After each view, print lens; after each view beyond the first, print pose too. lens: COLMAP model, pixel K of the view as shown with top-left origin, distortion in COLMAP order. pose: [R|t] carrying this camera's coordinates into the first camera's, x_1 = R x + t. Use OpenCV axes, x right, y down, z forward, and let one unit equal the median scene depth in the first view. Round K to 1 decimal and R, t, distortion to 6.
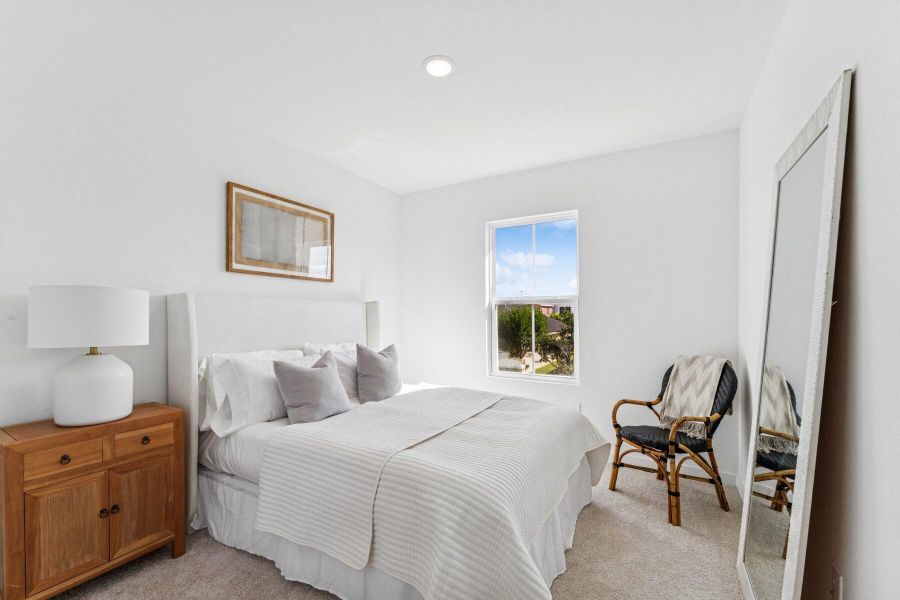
lens RADIAL K [[366.9, 0, 449.6], [0, 366.9, 306.2], [0, 0, 1]] dist [0.001577, -0.000113]
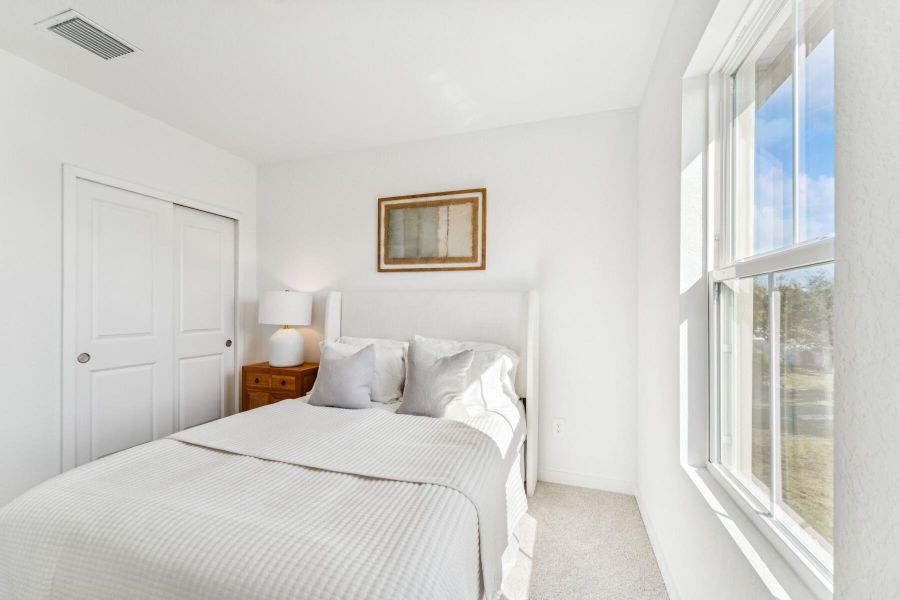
lens RADIAL K [[366.9, 0, 449.6], [0, 366.9, 306.2], [0, 0, 1]] dist [0.001577, -0.000113]
pose [[0.195809, -0.010405, -0.980587, 0.605232], [0.007653, 0.999929, -0.009082, 0.030385], [0.980612, -0.005726, 0.195874, 0.935102]]
